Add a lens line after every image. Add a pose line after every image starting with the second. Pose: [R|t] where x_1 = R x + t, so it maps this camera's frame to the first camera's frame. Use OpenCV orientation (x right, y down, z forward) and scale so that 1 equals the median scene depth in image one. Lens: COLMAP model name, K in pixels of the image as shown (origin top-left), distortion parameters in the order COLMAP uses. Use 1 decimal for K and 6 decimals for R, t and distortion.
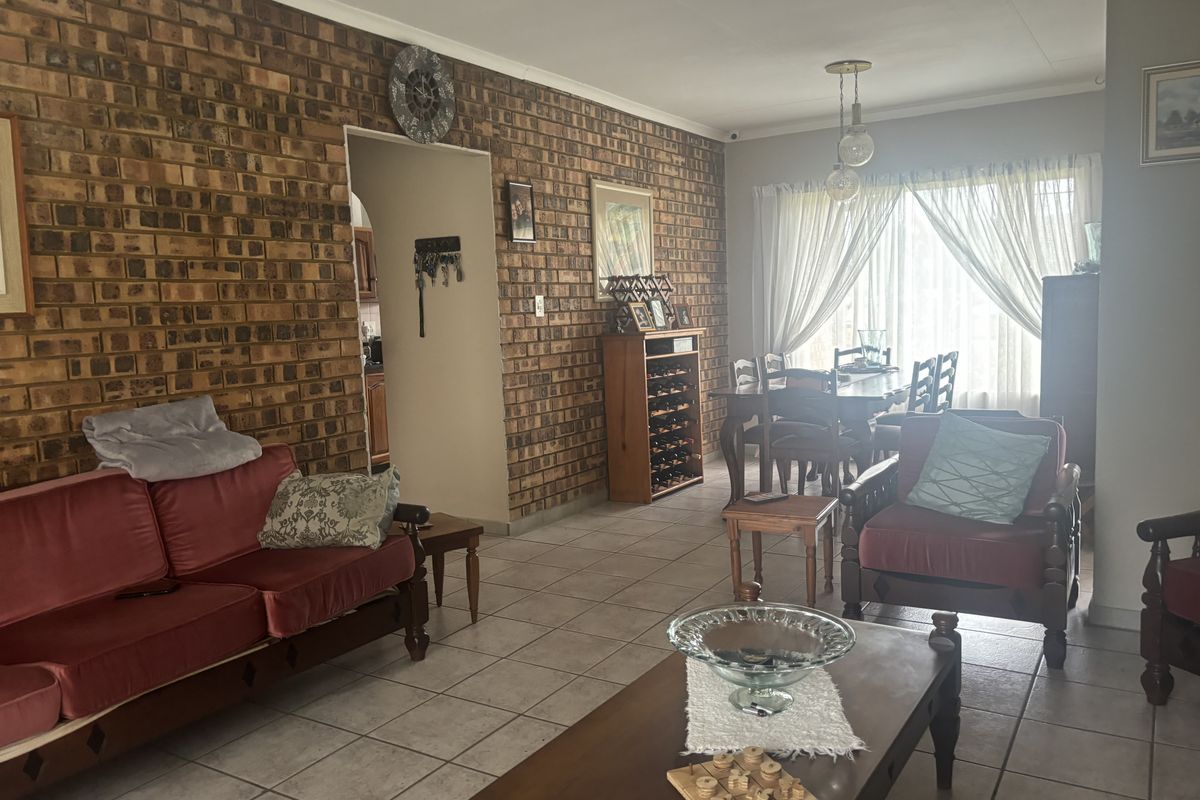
lens RADIAL K [[915.9, 0, 601.7], [0, 915.9, 398.1], [0, 0, 1]] dist [0.031053, -0.010706]
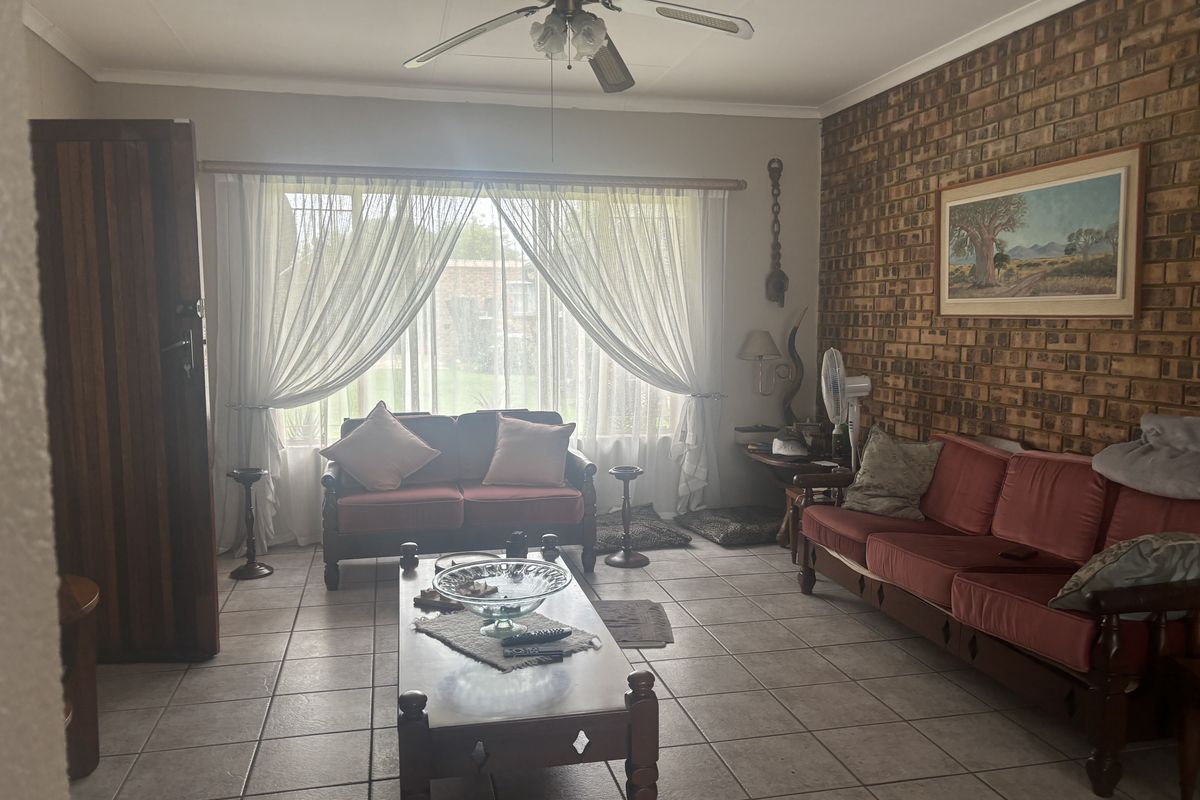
lens RADIAL K [[915.9, 0, 600.2], [0, 915.9, 399.8], [0, 0, 1]] dist [0.031053, -0.010706]
pose [[-0.701313, 0.105310, -0.705032, 0.648068], [-0.045634, 0.980367, 0.191830, -0.173885], [0.711391, 0.166707, -0.682738, 1.291585]]
